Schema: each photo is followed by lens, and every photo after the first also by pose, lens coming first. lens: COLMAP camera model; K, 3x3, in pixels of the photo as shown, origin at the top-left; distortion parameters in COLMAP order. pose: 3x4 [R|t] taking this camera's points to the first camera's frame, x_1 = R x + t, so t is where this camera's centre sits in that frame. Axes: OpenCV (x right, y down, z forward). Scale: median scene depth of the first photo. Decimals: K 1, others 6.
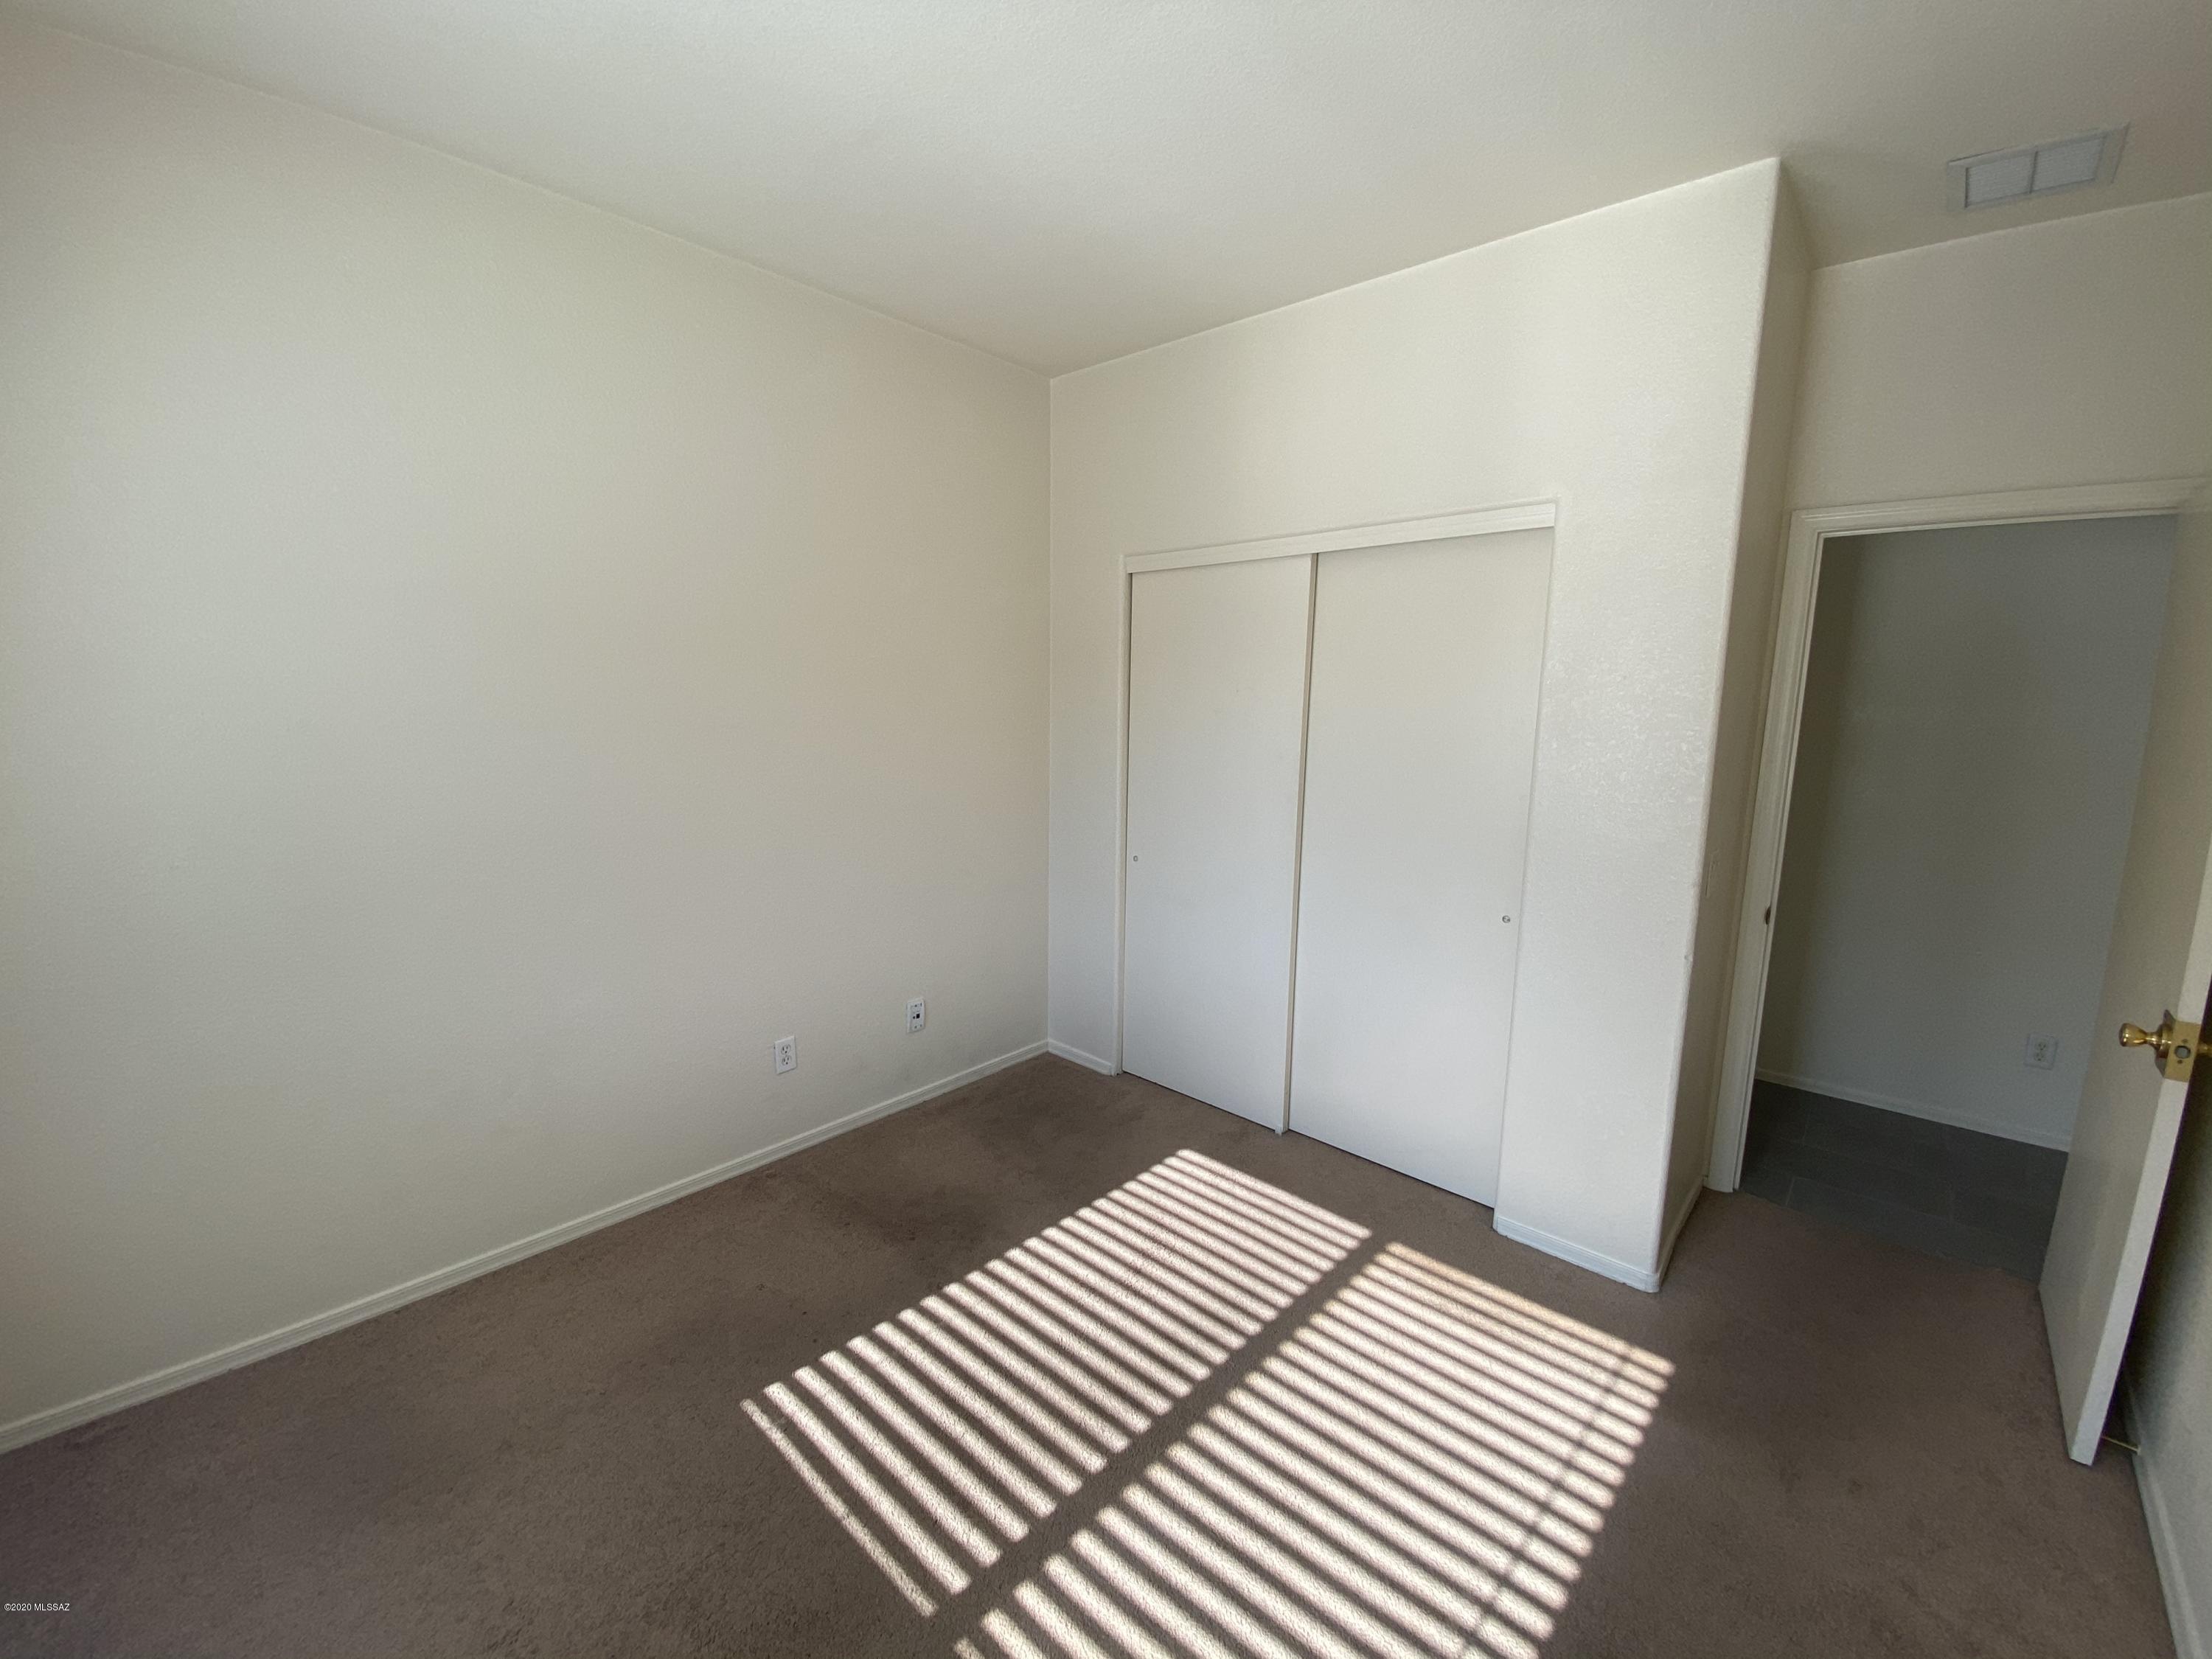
lens RADIAL K [[895.1, 0, 1134.0], [0, 895.1, 830.1], [0, 0, 1]] dist [-0.017965, -0.005118]
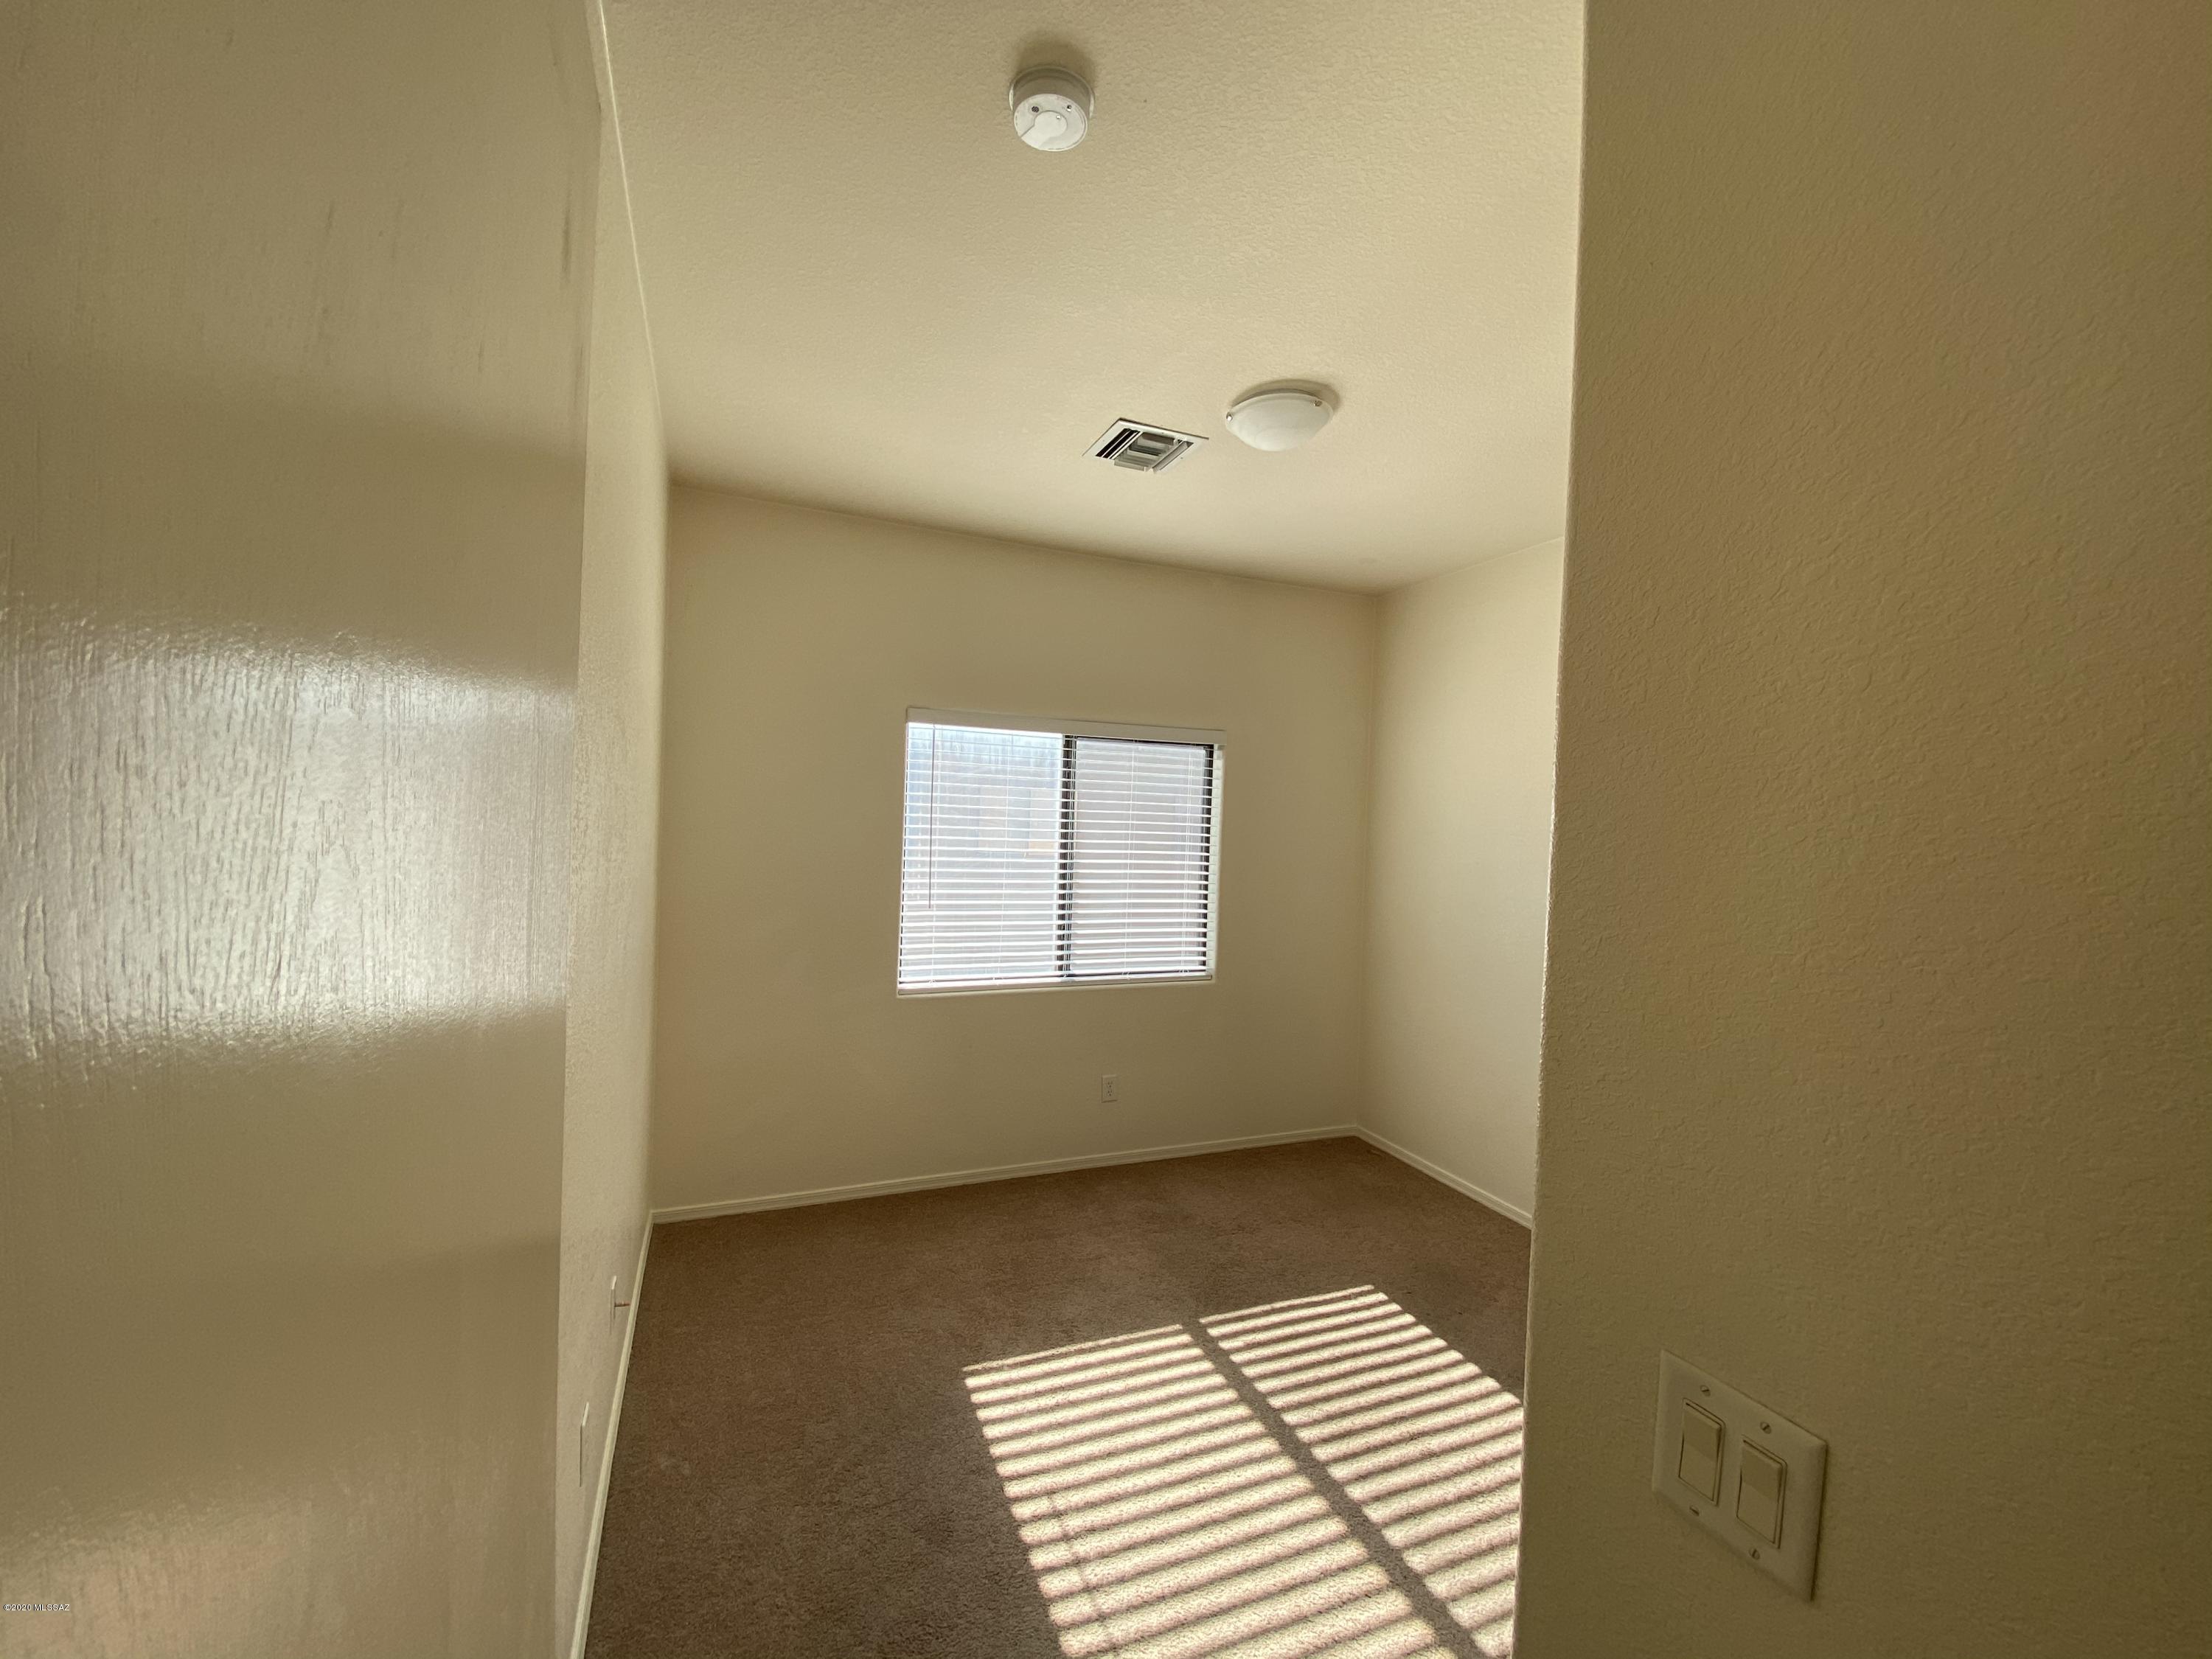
lens RADIAL K [[895.1, 0, 1134.0], [0, 895.1, 830.1], [0, 0, 1]] dist [-0.017965, -0.005118]
pose [[-0.442350, -0.024237, -0.896515, 1.421335], [-0.179769, 0.981743, 0.062159, -0.229632], [0.878641, 0.188662, -0.438631, 1.344268]]
